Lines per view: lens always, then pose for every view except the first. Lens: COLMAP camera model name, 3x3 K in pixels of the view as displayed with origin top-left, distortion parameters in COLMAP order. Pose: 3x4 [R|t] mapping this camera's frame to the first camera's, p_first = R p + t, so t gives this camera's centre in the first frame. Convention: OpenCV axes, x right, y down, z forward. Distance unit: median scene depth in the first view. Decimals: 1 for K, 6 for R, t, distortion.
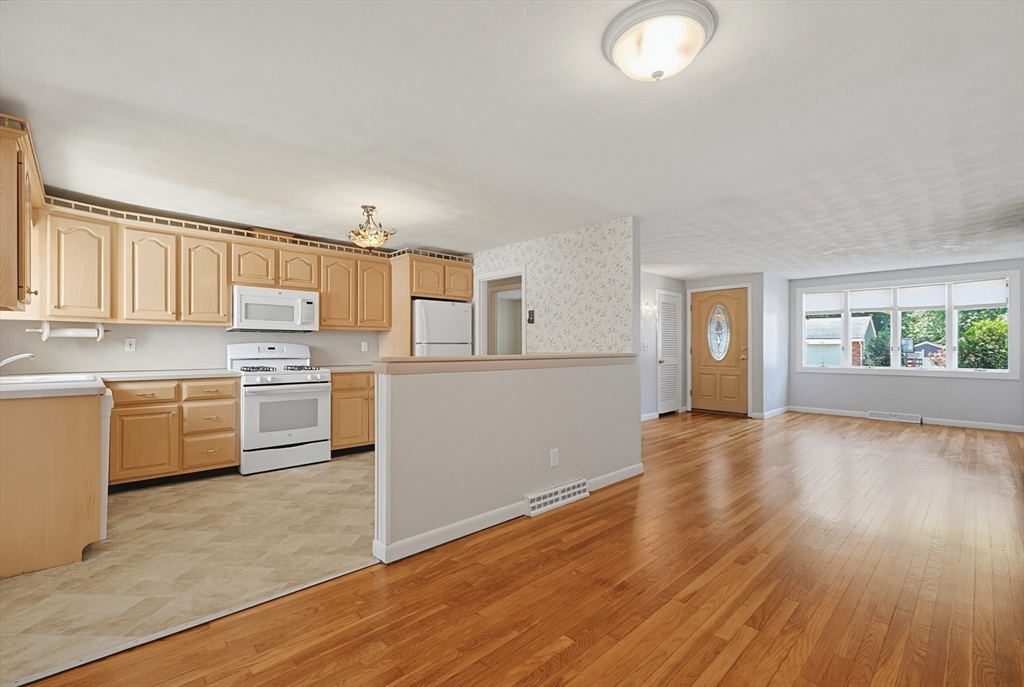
lens RADIAL K [[500.8, 0, 511.1], [0, 500.8, 349.4], [0, 0, 1]] dist [0.001273, 0.000115]
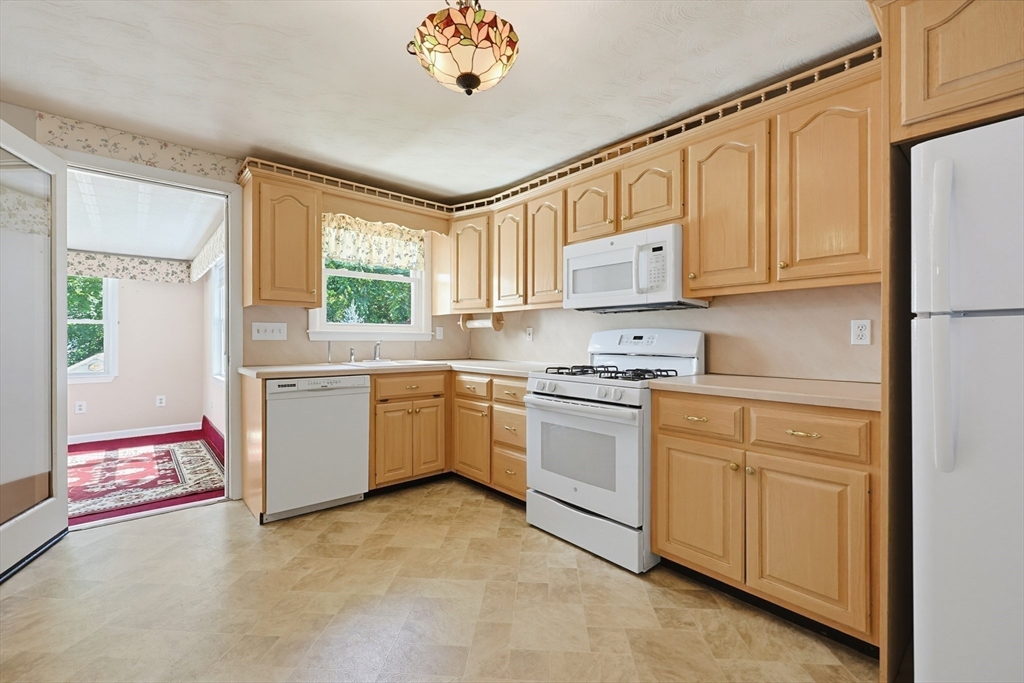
lens RADIAL K [[439.1, 0, 503.2], [0, 439.1, 335.7], [0, 0, 1]] dist [0.005147, 0.000855]
pose [[-0.053898, -0.007743, -0.998516, 0.072282], [-0.002938, 0.999967, -0.007596, 0.000600], [0.998542, 0.002524, -0.053919, 1.064145]]
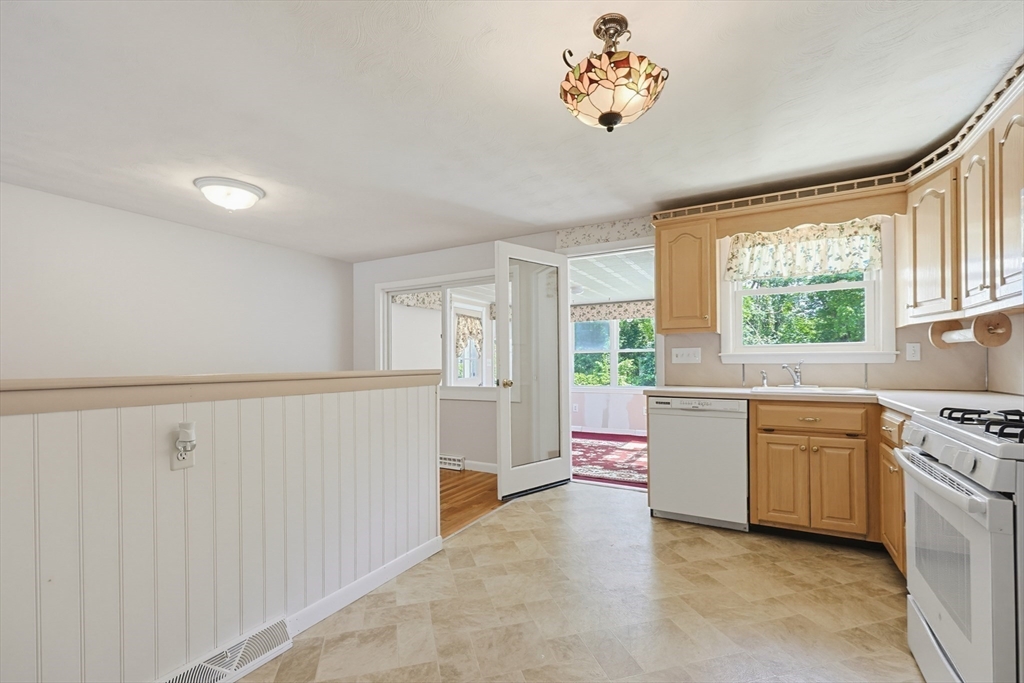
lens RADIAL K [[439.1, 0, 510.3], [0, 439.1, 357.9], [0, 0, 1]] dist [0.005147, 0.000855]
pose [[-0.954799, 0.005987, -0.297193, -0.090602], [0.009397, 0.999905, -0.010046, -0.001656], [0.297105, -0.012385, -0.954765, 1.354118]]
